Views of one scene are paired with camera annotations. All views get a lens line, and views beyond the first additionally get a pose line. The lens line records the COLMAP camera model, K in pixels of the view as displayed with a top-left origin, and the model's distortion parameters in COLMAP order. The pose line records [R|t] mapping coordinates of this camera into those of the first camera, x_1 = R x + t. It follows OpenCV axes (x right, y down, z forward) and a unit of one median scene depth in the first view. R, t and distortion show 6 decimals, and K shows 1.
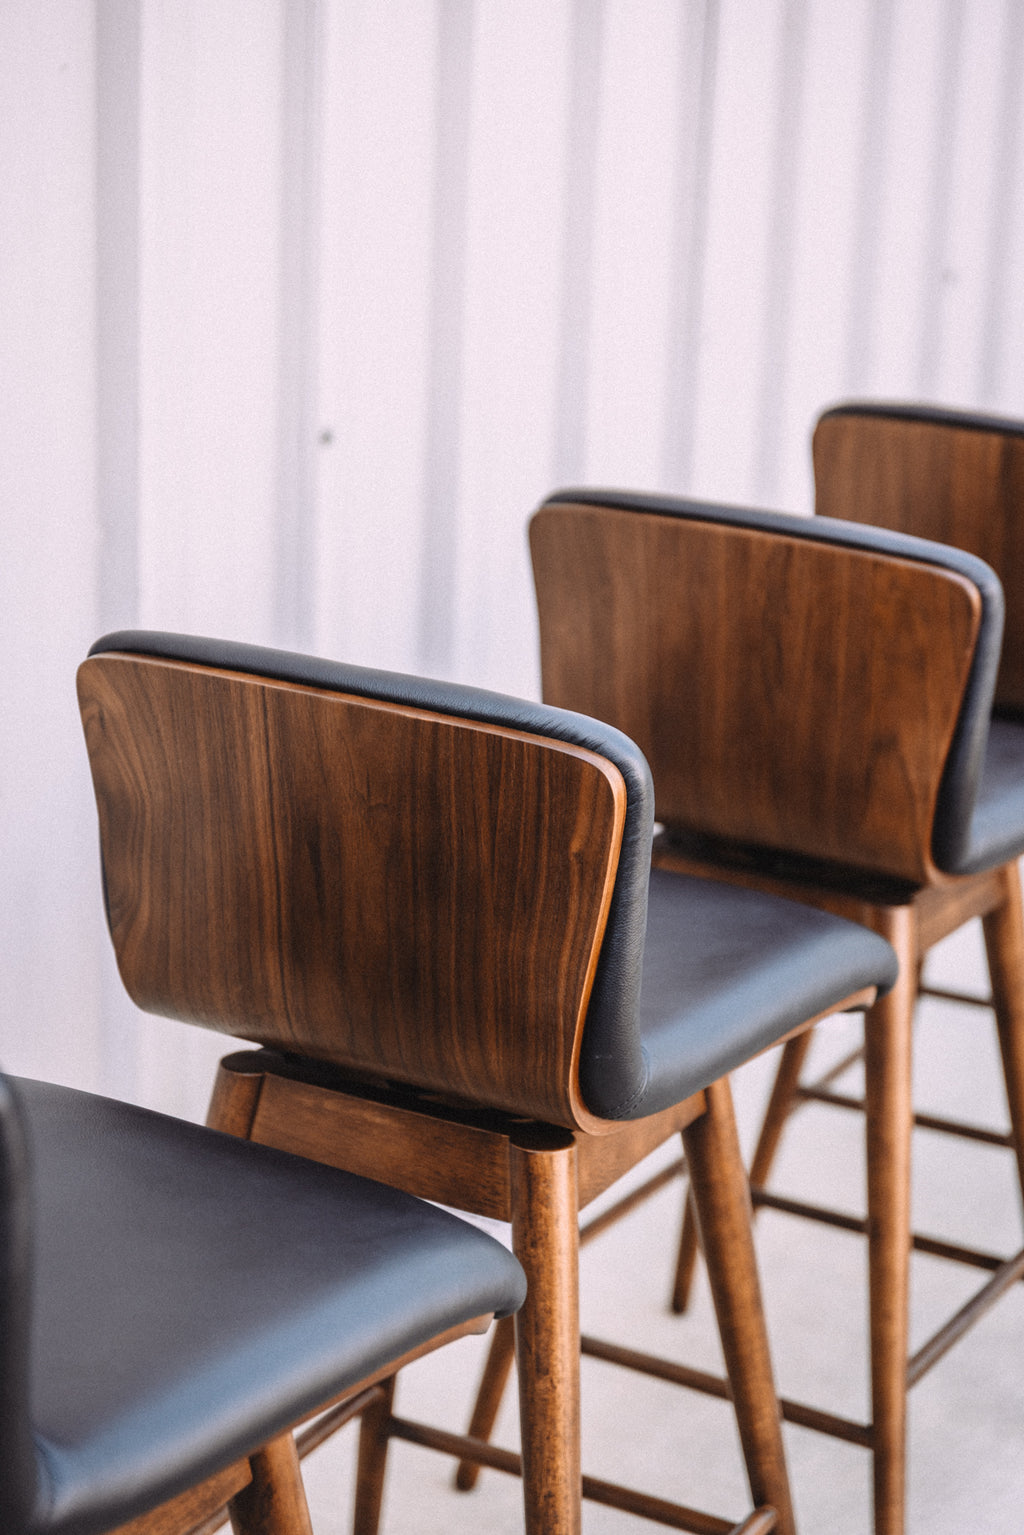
lens RADIAL K [[2752.6, 0, 512.0], [0, 2752.6, 767.5], [0, 0, 1]] dist [0.006313, -0.075212]
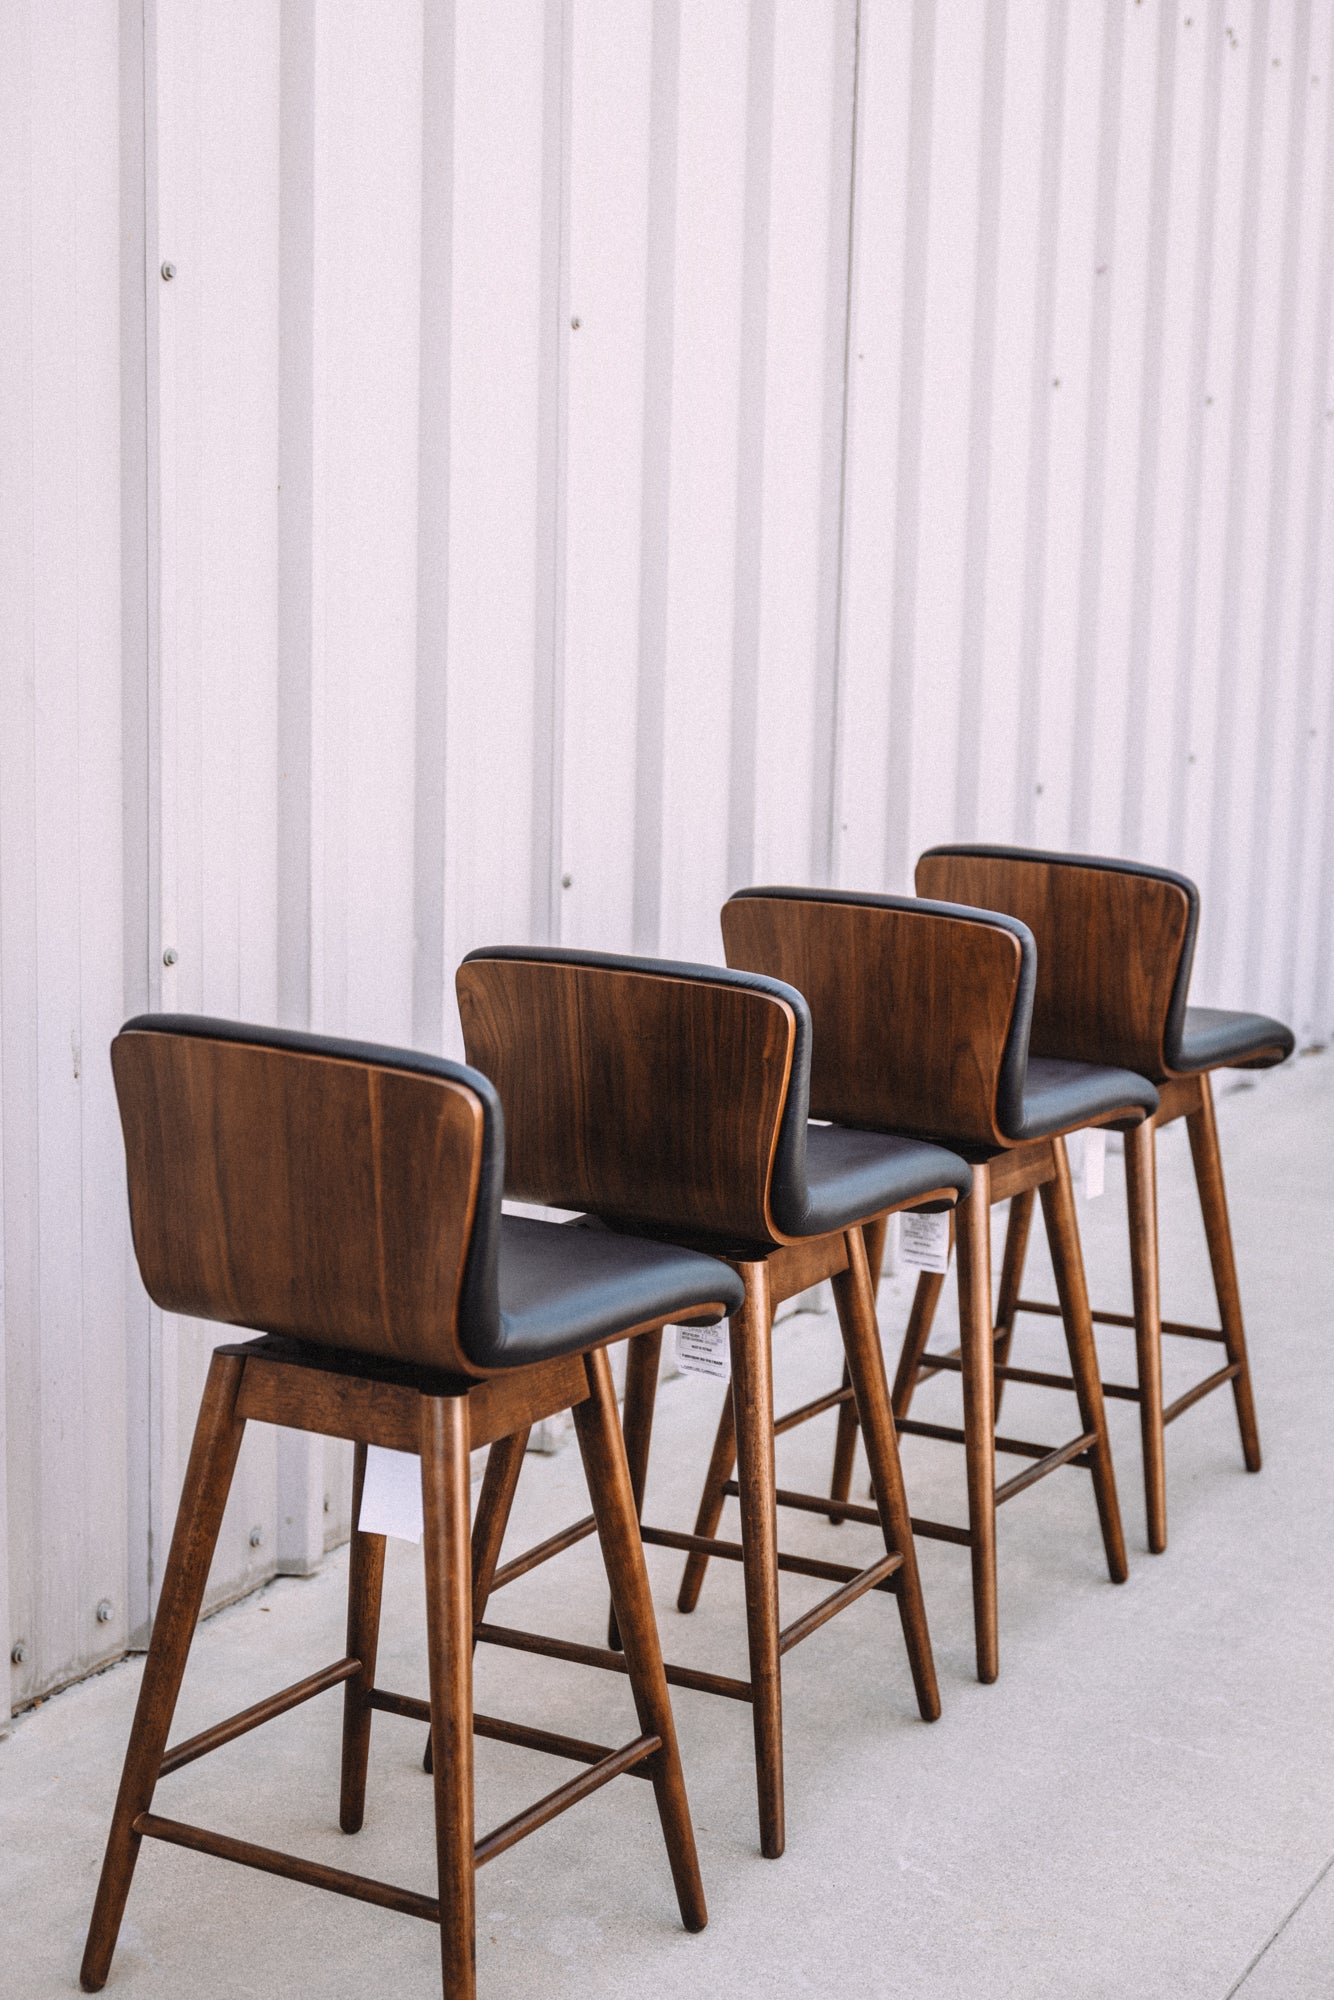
lens RADIAL K [[2949.7, 0, 667.0], [0, 2949.7, 1000.0], [0, 0, 1]] dist [0.005500, -0.024684]
pose [[0.999843, -0.015768, 0.008110, -0.049453], [0.016708, 0.990961, -0.133107, 0.225025], [-0.005938, 0.133222, 0.991068, -0.760056]]
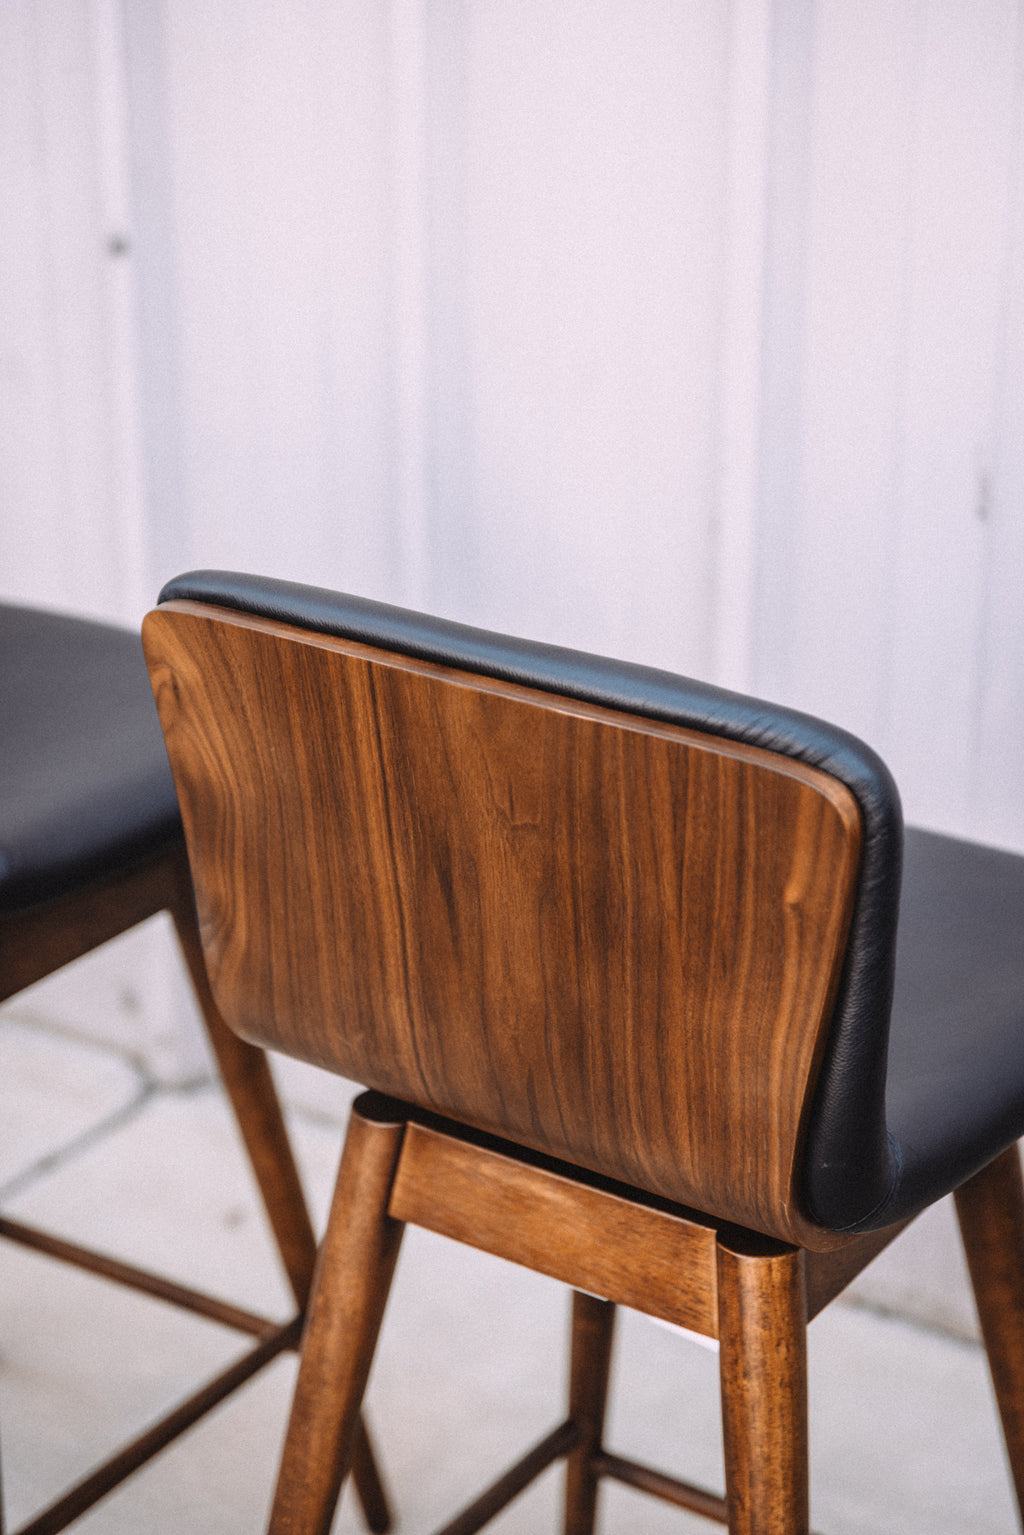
lens RADIAL K [[2637.9, 0, 513.8], [0, 2637.9, 745.5], [0, 0, 1]] dist [-0.023994, -0.017615]
pose [[0.993303, -0.001031, -0.115536, 0.029186], [0.013240, 0.994389, 0.104954, -0.079991], [0.114779, -0.105781, 0.987743, 0.301174]]
